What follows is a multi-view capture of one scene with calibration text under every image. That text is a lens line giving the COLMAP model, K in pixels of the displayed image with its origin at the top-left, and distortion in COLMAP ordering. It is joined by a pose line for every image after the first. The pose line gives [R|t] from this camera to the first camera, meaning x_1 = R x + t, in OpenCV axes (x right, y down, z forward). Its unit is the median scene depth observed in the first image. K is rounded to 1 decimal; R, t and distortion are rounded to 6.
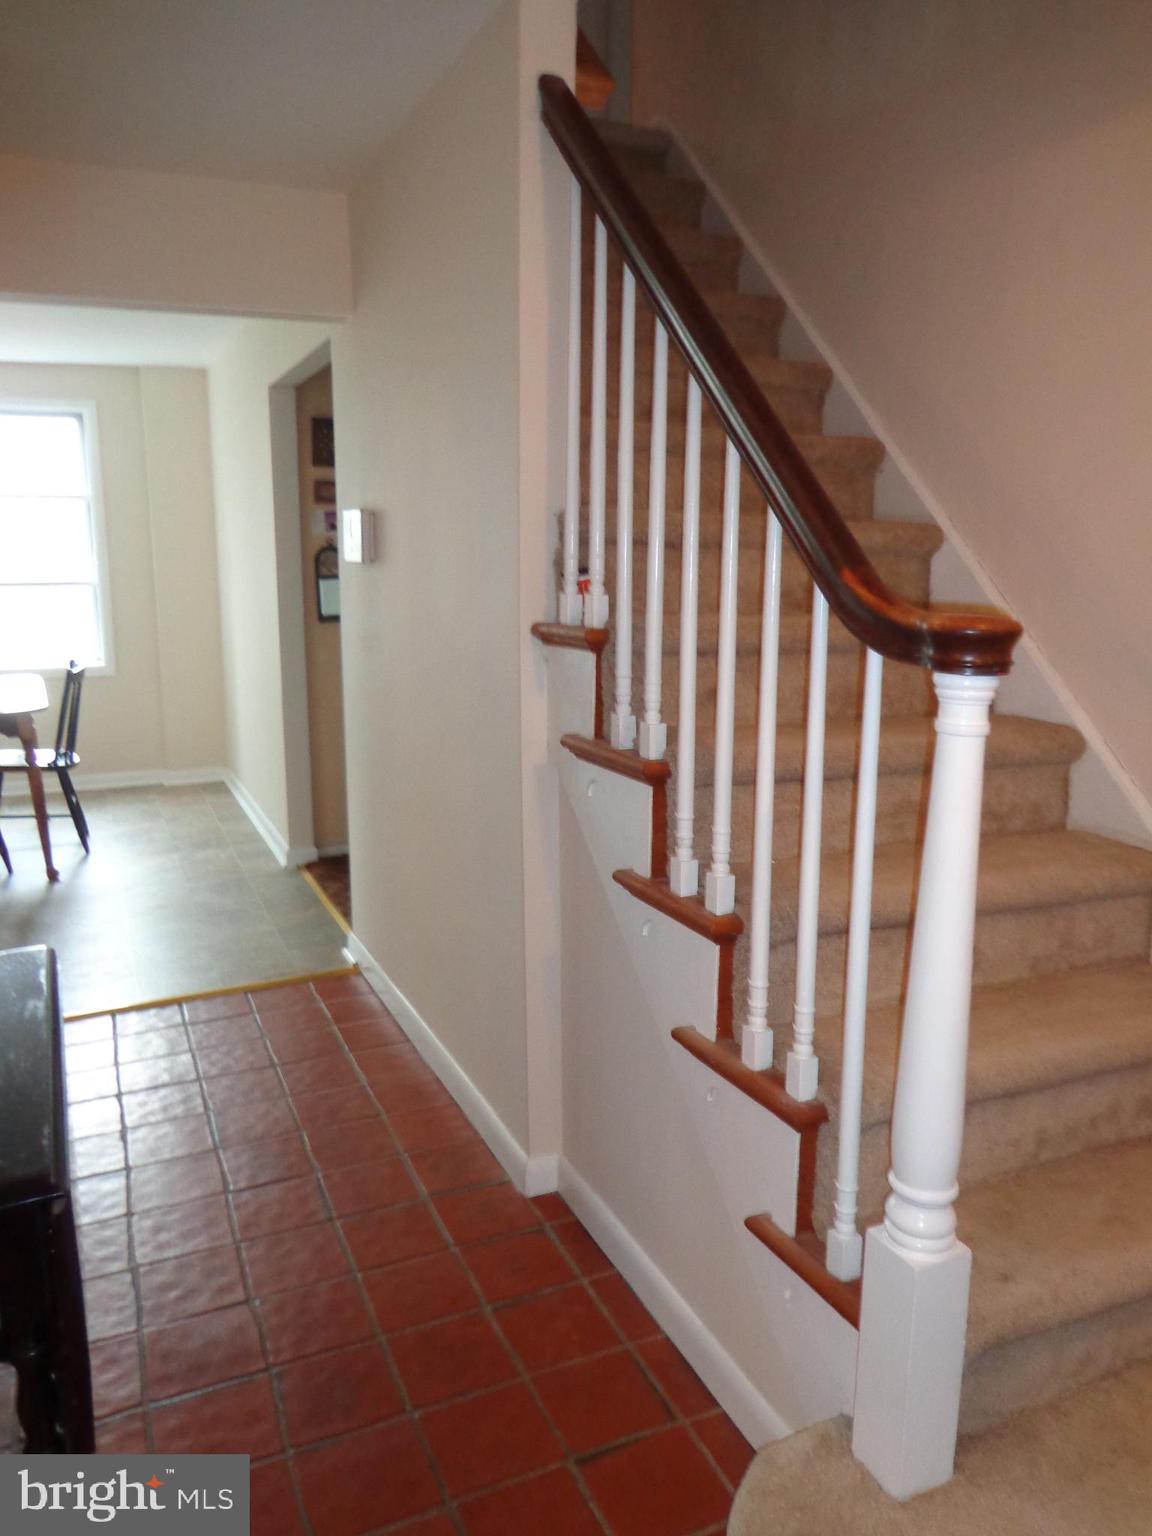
lens RADIAL K [[1170.9, 0, 592.0], [0, 1170.9, 752.3], [0, 0, 1]] dist [-0.002875, -0.005789]
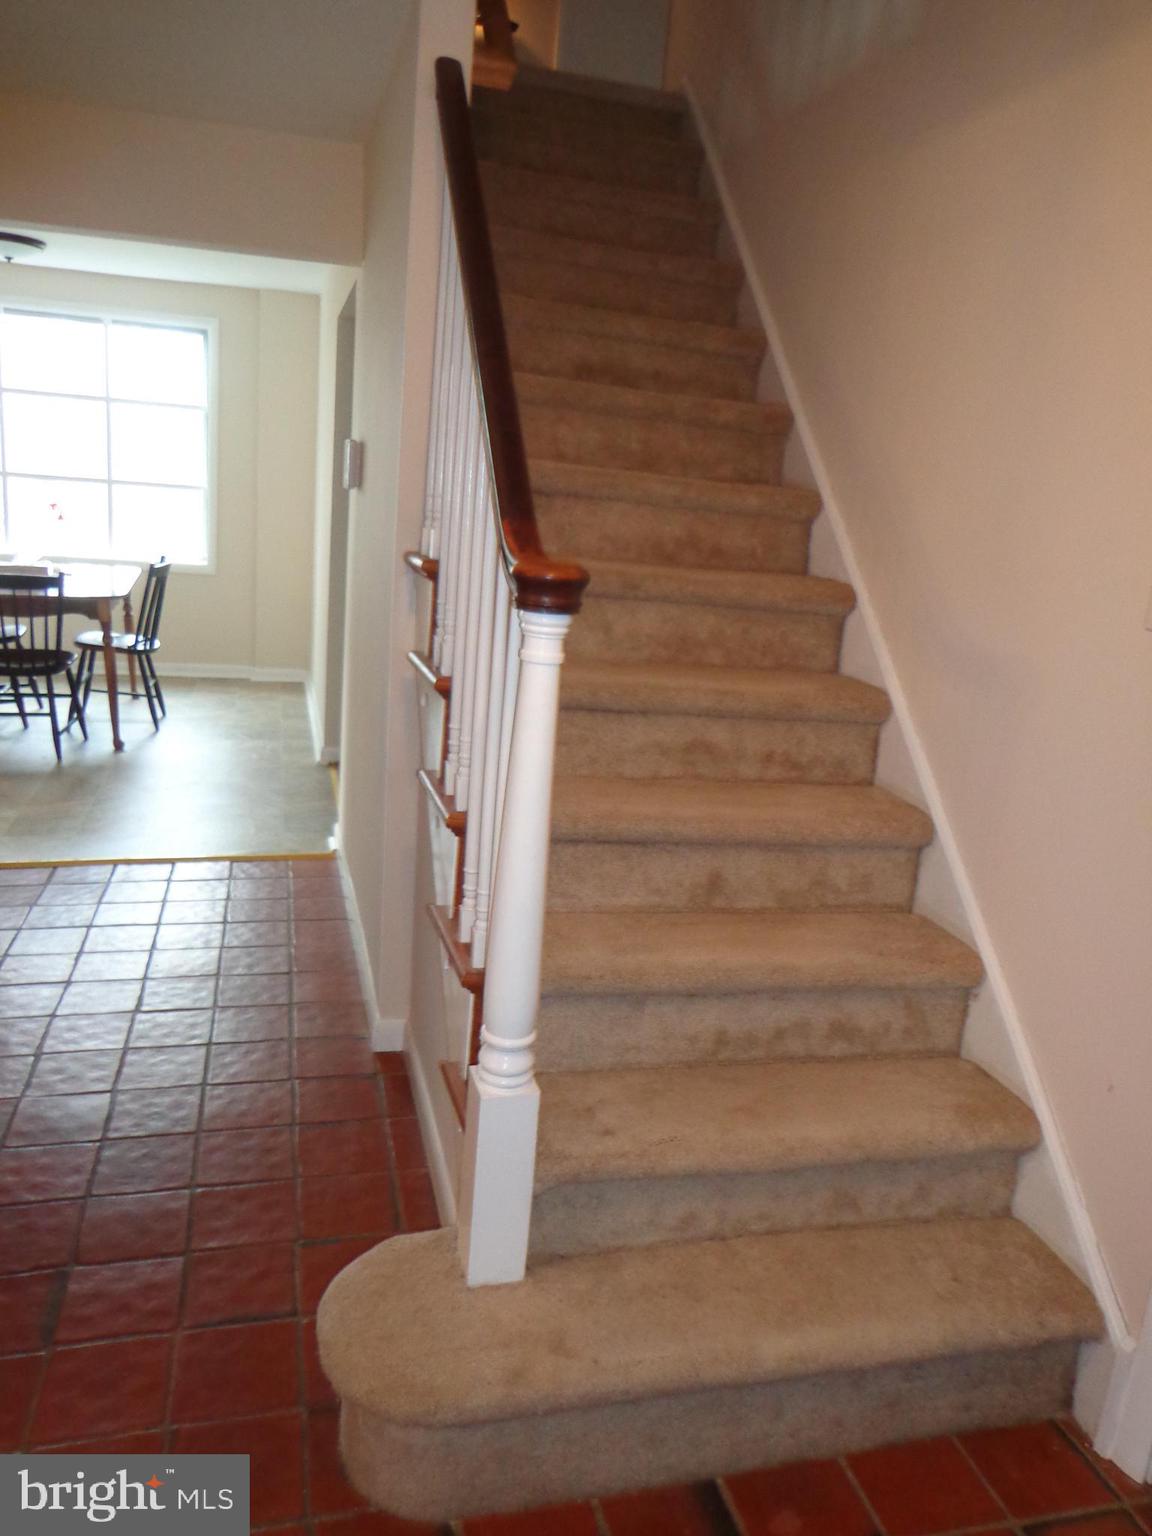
lens RADIAL K [[1170.9, 0, 590.9], [0, 1170.9, 752.6], [0, 0, 1]] dist [-0.002875, -0.005789]
pose [[0.984215, 0.111946, -0.137069, 0.217834], [-0.105077, 0.992864, 0.056389, 0.001225], [0.142404, -0.041096, 0.988955, -0.075621]]
